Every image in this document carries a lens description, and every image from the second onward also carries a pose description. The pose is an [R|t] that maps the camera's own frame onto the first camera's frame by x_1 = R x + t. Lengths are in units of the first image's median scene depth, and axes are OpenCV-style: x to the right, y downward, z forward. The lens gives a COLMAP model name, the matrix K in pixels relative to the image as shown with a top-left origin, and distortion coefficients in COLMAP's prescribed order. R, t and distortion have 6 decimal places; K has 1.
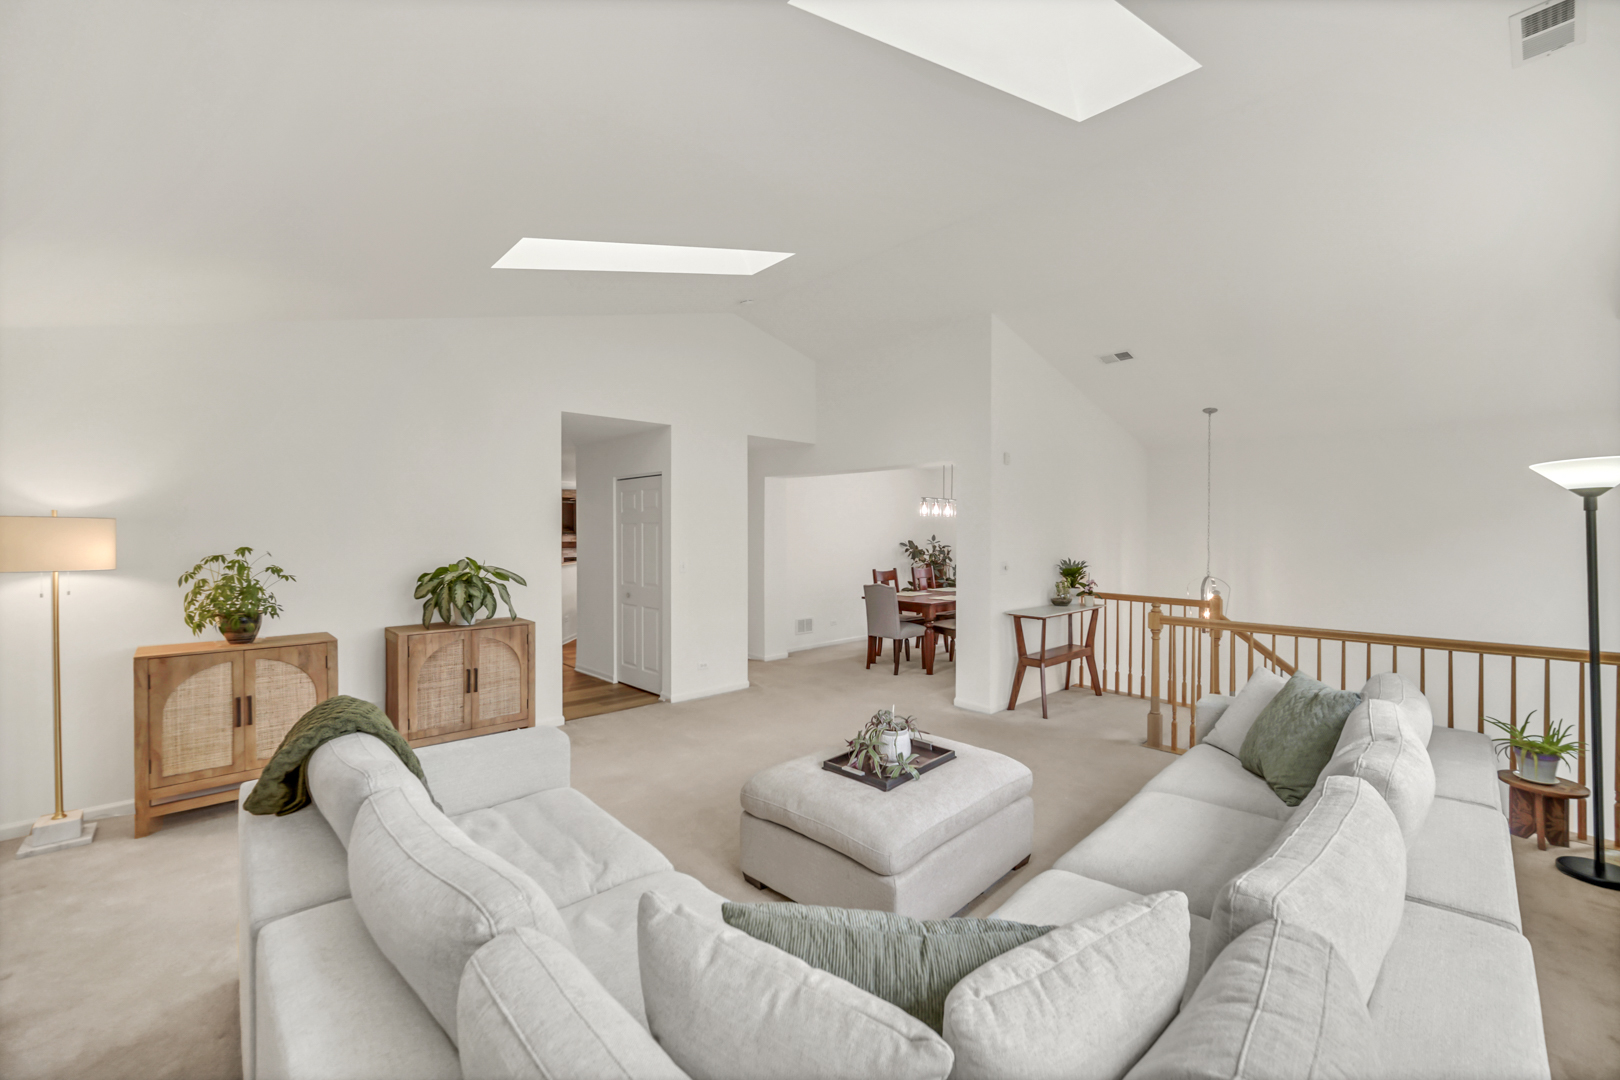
lens RADIAL K [[634.4, 0, 812.8], [0, 634.4, 537.2], [0, 0, 1]] dist [0.003139, 0.000470]
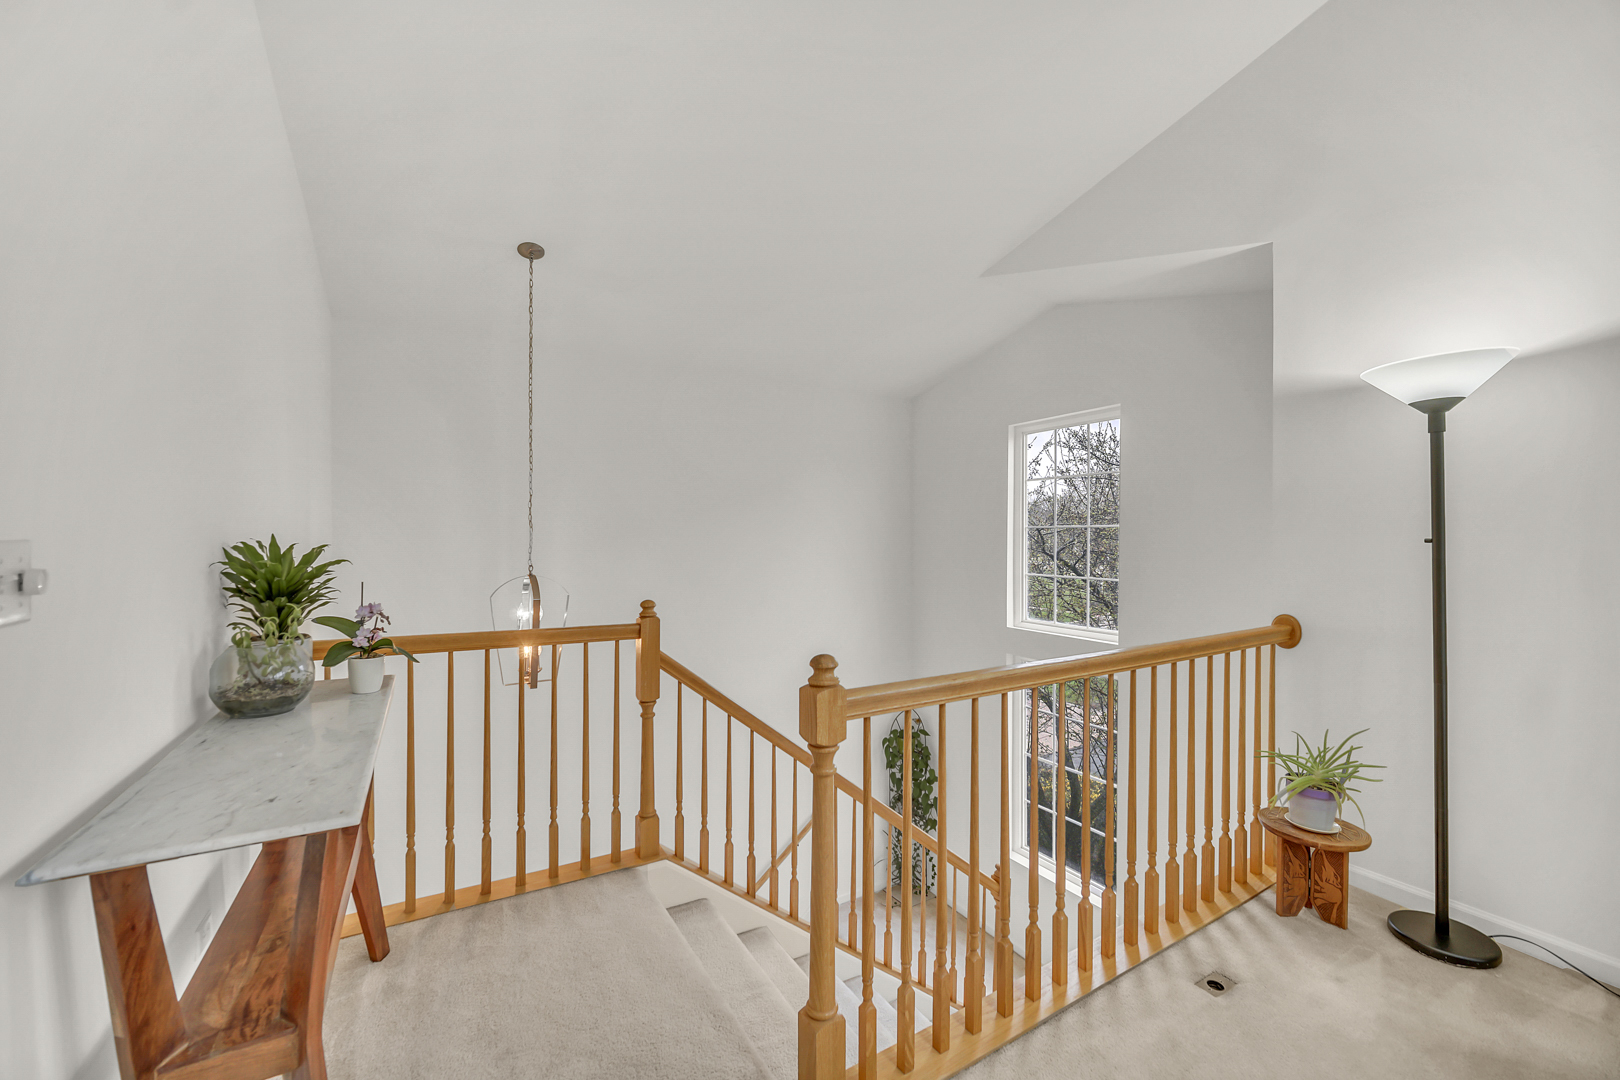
lens RADIAL K [[634.4, 0, 817.0], [0, 634.4, 540.0], [0, 0, 1]] dist [0.003139, 0.000470]
pose [[0.215113, -0.002334, 0.976586, 0.186773], [-0.000561, 0.999997, 0.002514, 0.036617], [-0.976589, -0.001089, 0.215111, 0.732517]]
